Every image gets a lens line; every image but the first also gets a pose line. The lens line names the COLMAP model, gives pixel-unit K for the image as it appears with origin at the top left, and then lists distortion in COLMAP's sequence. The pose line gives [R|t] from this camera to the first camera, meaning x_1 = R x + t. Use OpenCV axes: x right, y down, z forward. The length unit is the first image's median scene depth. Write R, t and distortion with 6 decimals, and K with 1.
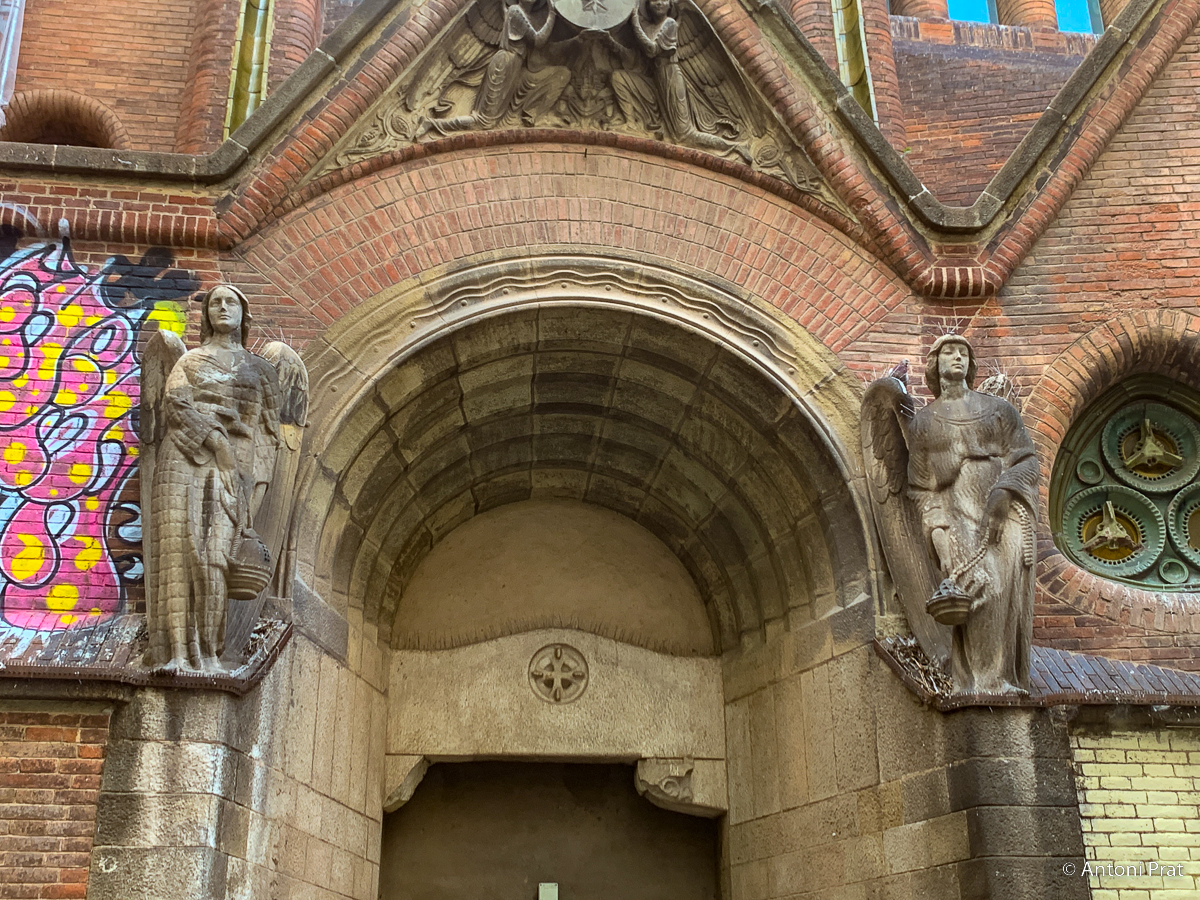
lens RADIAL K [[1419.9, 0, 600.0], [0, 1419.9, 450.0], [0, 0, 1]] dist [0.116328, -0.359891]
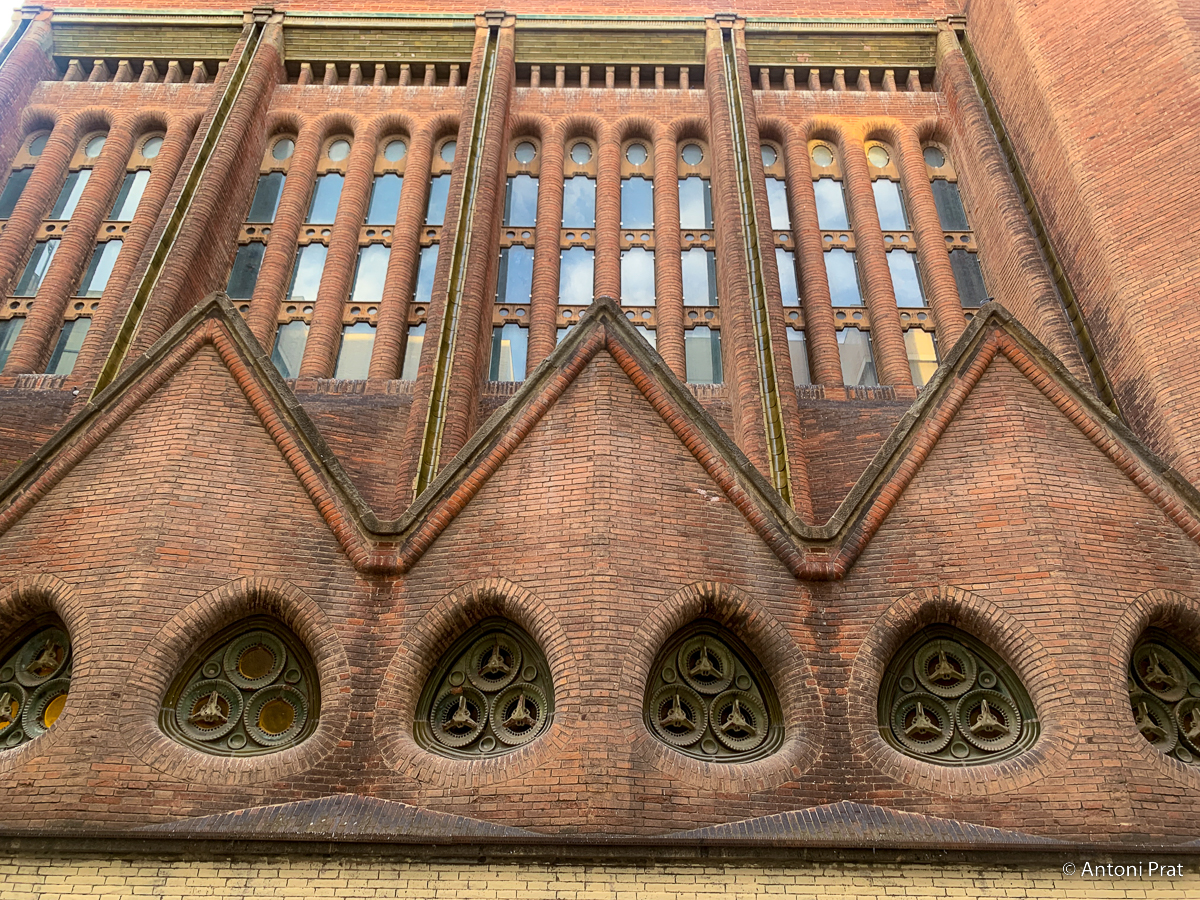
lens RADIAL K [[925.6, 0, 607.4], [0, 925.6, 427.5], [0, 0, 1]] dist [0.007529, -0.029925]
pose [[0.994268, -0.056777, -0.090598, 1.159195], [0.039861, 0.983106, -0.178646, -0.047759], [0.099210, 0.174011, 0.979733, -0.019210]]
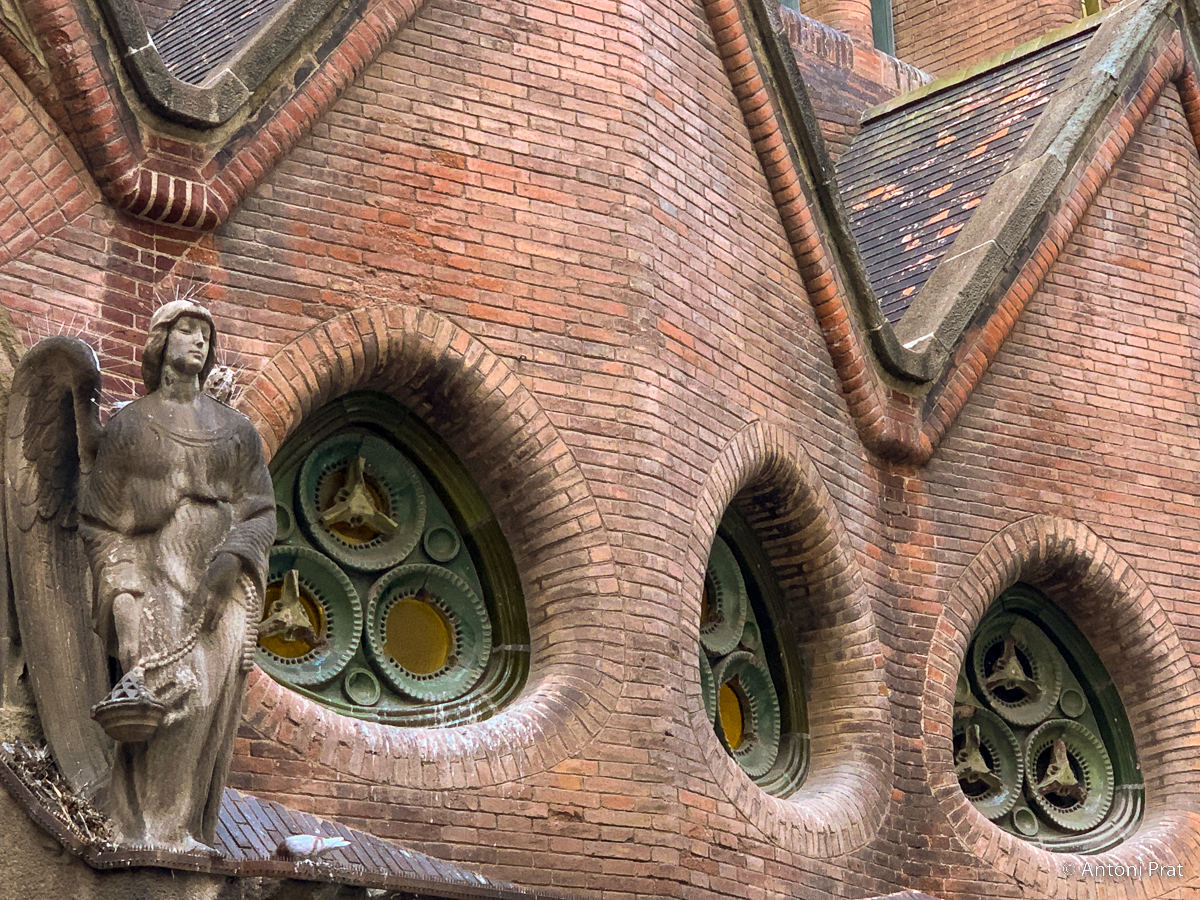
lens RADIAL K [[2861.0, 0, 600.0], [0, 2861.0, 450.0], [0, 0, 1]] dist [-0.344746, 5.188675]
pose [[0.787429, 0.178560, 0.589976, -0.336989], [-0.221796, 0.975093, 0.000910, -0.052909], [-0.575119, -0.131571, 0.807420, -0.160295]]
